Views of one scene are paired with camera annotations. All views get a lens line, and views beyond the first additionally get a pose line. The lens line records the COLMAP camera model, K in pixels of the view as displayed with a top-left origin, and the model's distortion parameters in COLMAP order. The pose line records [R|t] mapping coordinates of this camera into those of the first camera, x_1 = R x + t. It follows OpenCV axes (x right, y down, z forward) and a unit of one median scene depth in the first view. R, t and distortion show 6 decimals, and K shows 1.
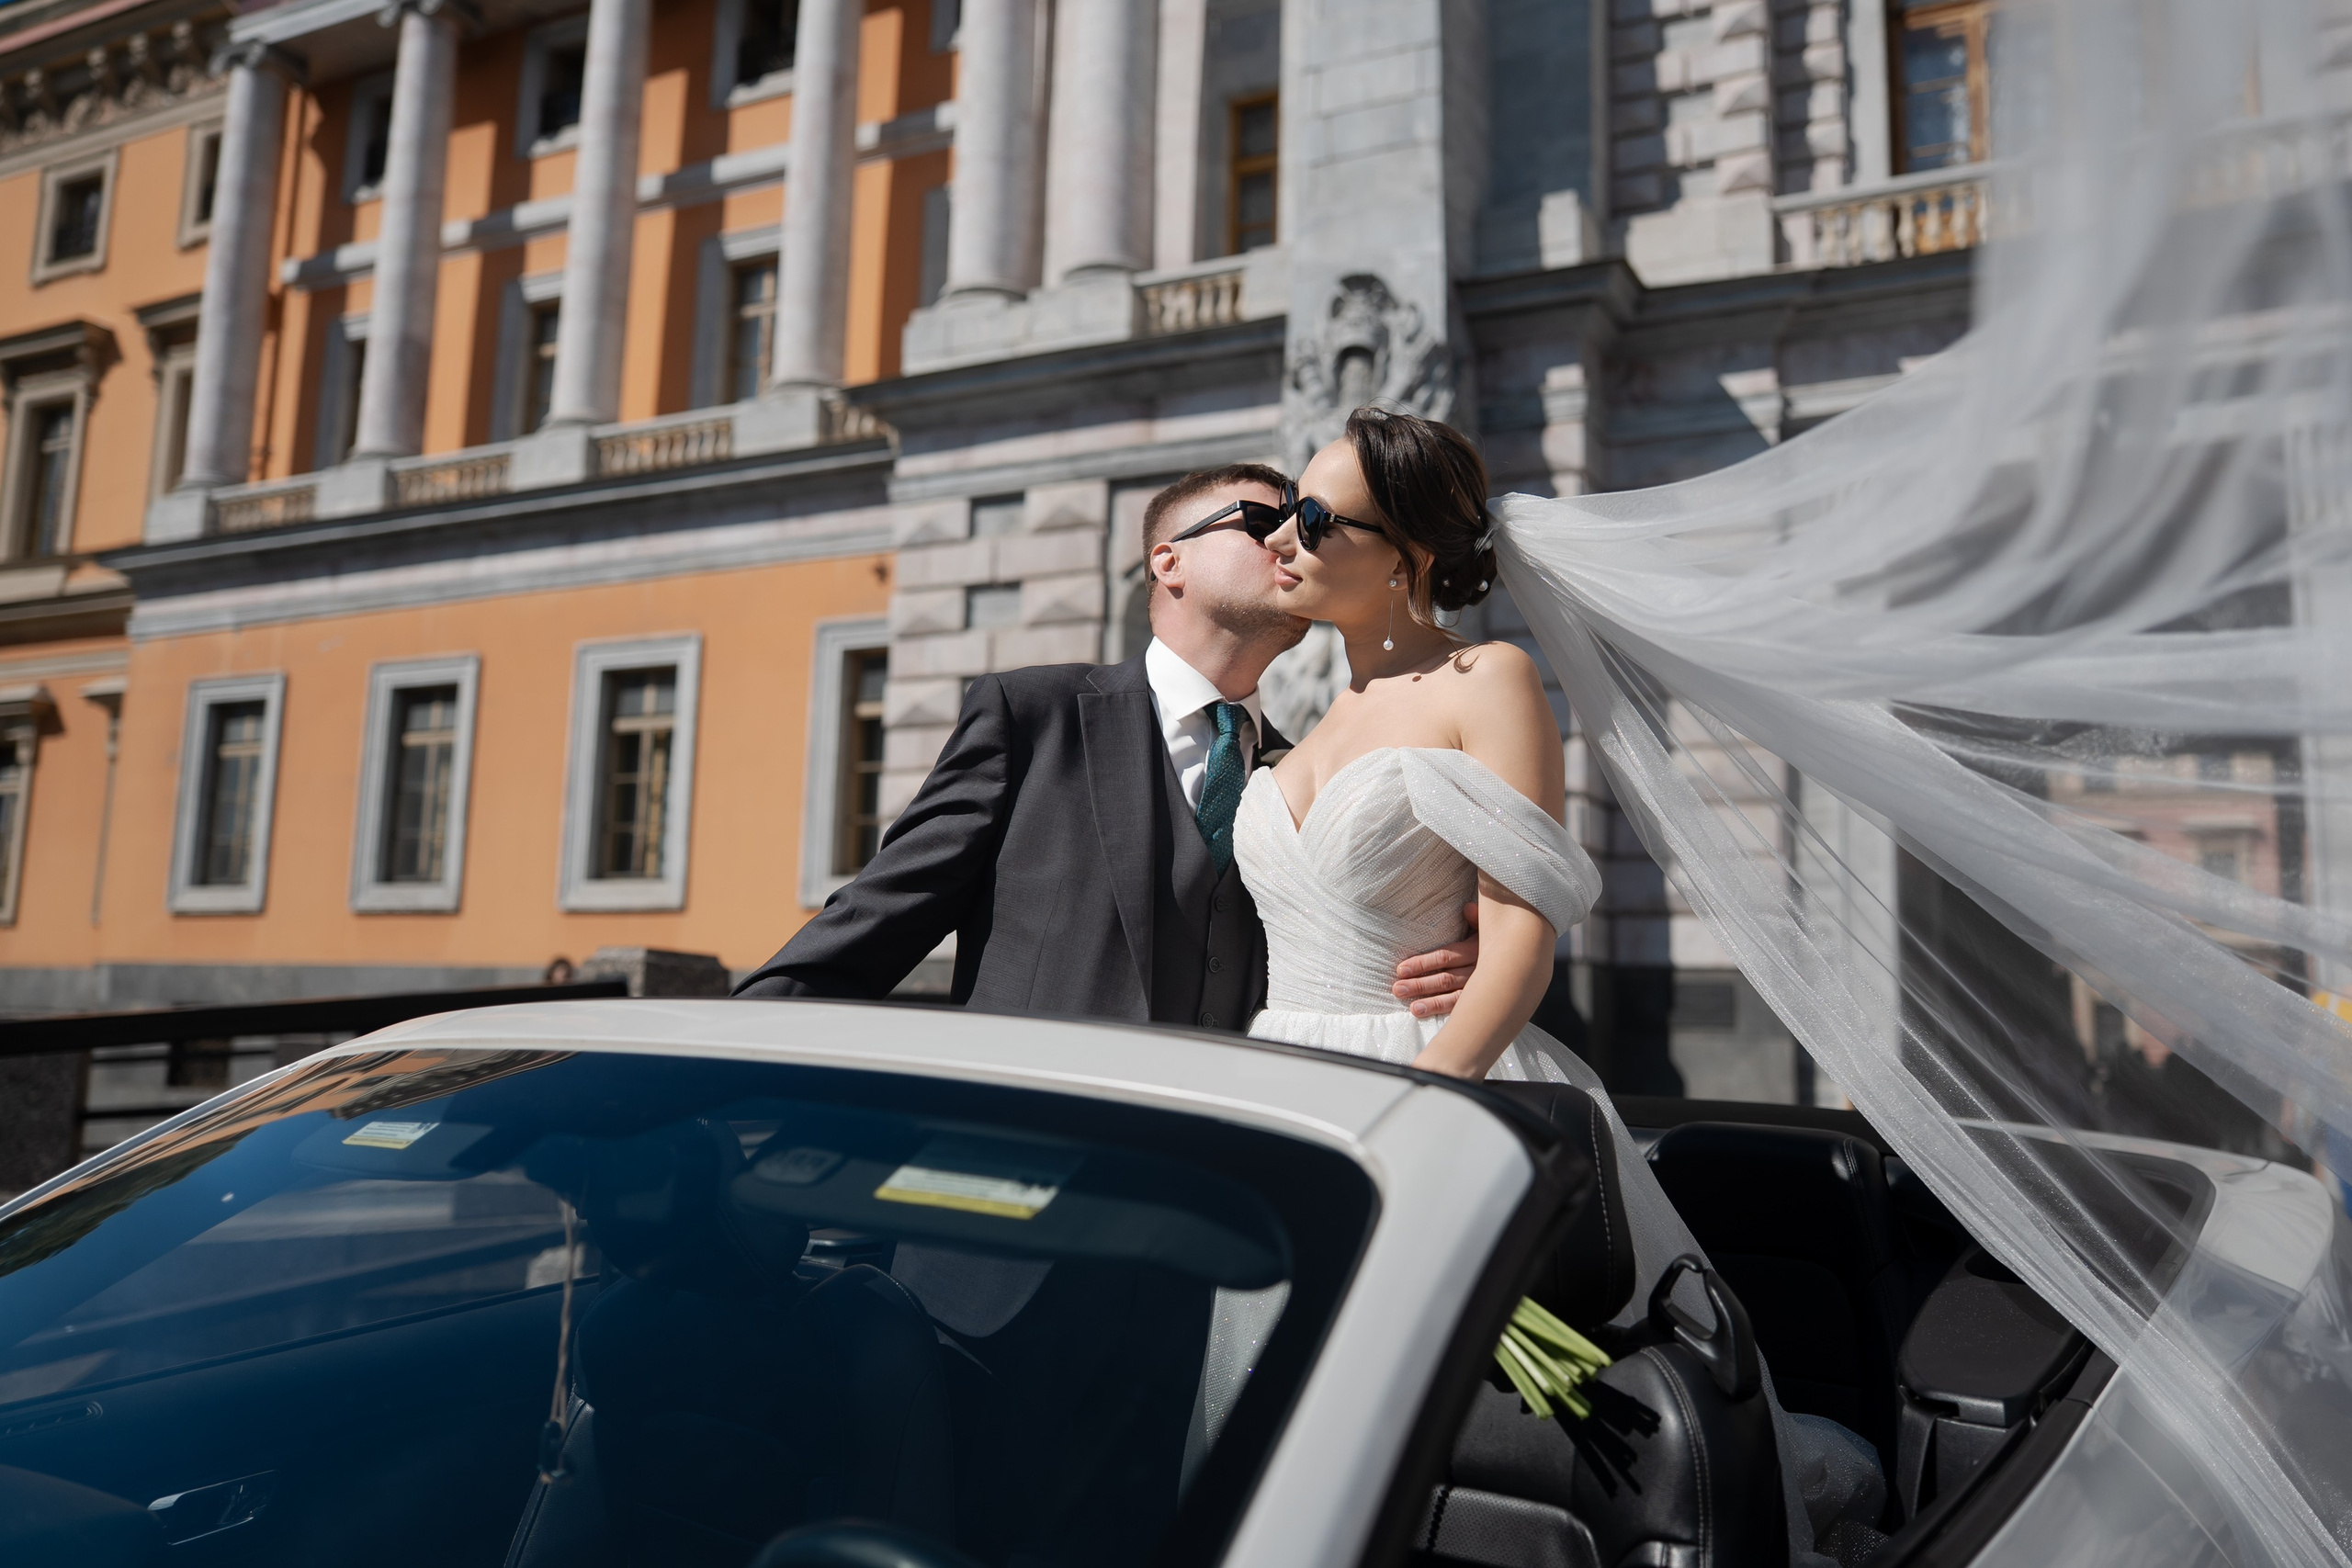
lens RADIAL K [[1882.4, 0, 1280.3], [0, 1882.4, 789.6], [0, 0, 1]] dist [-0.030736, -0.007770]
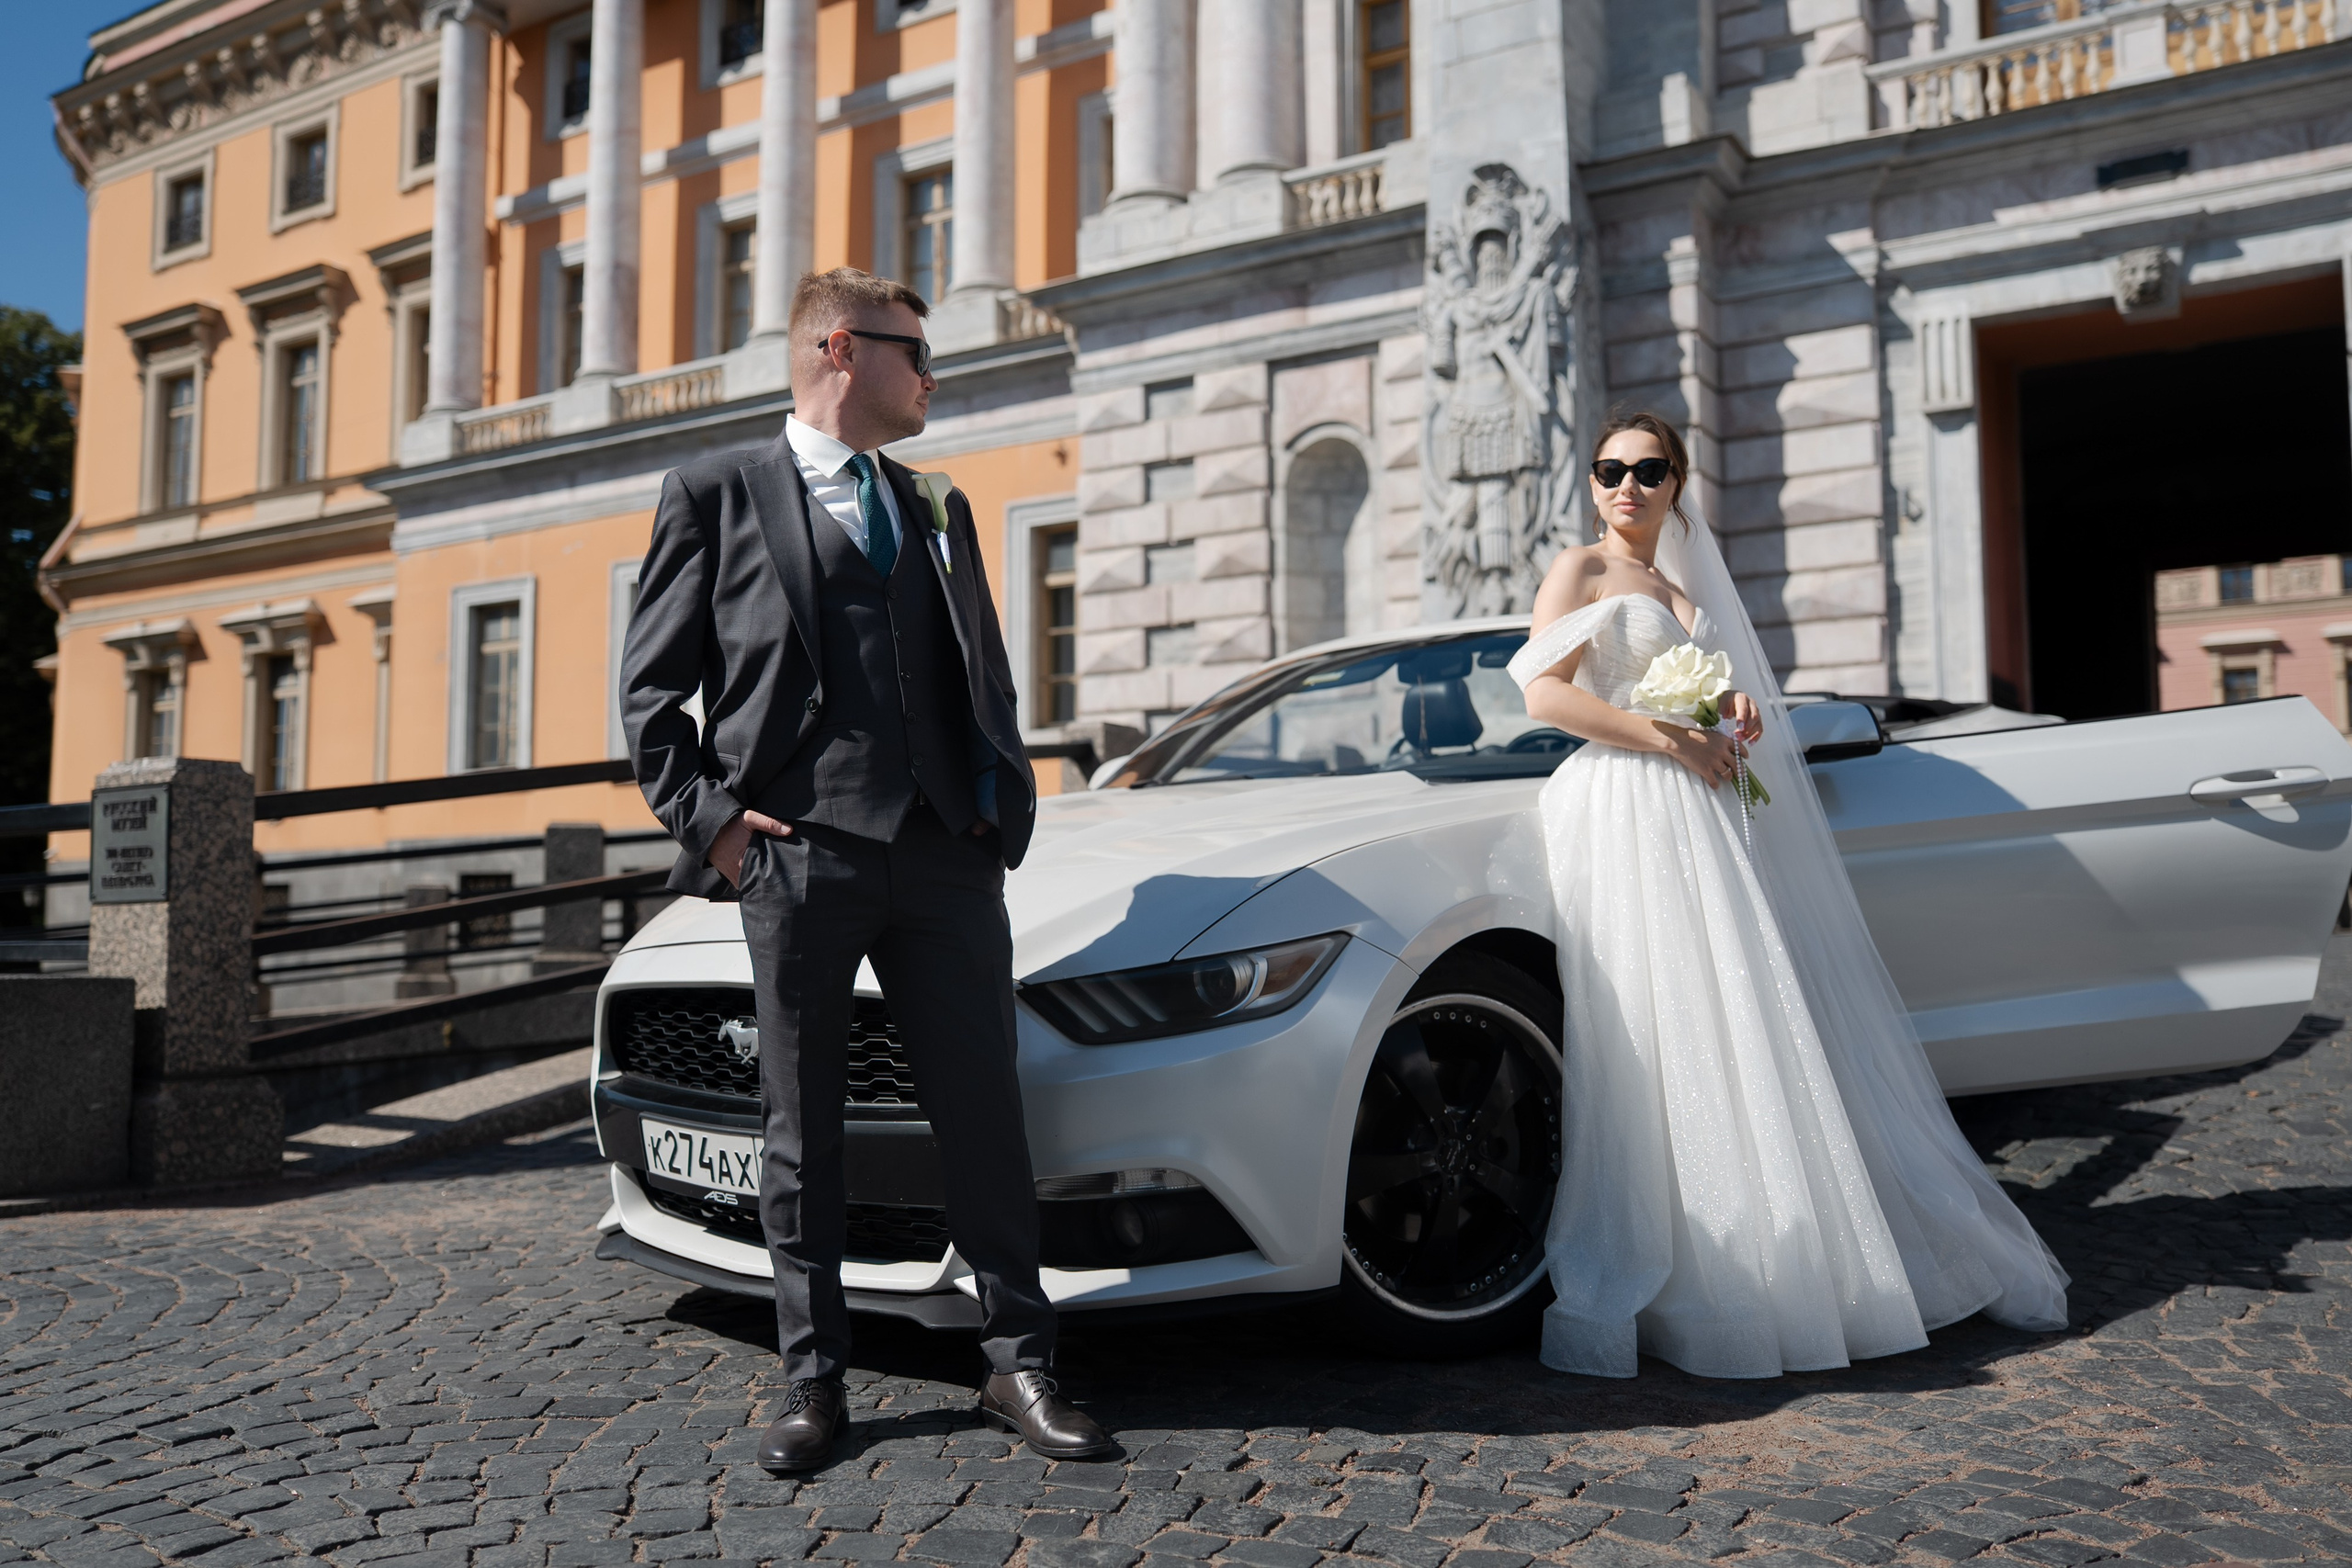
lens RADIAL K [[2182.4, 0, 1128.3], [0, 2182.4, 923.9], [0, 0, 1]] dist [-0.008757, 0.014147]
pose [[0.993026, -0.034206, -0.112823, -0.037219], [0.046304, 0.993243, 0.106416, 0.026065], [0.108421, -0.110898, 0.987900, -0.325441]]
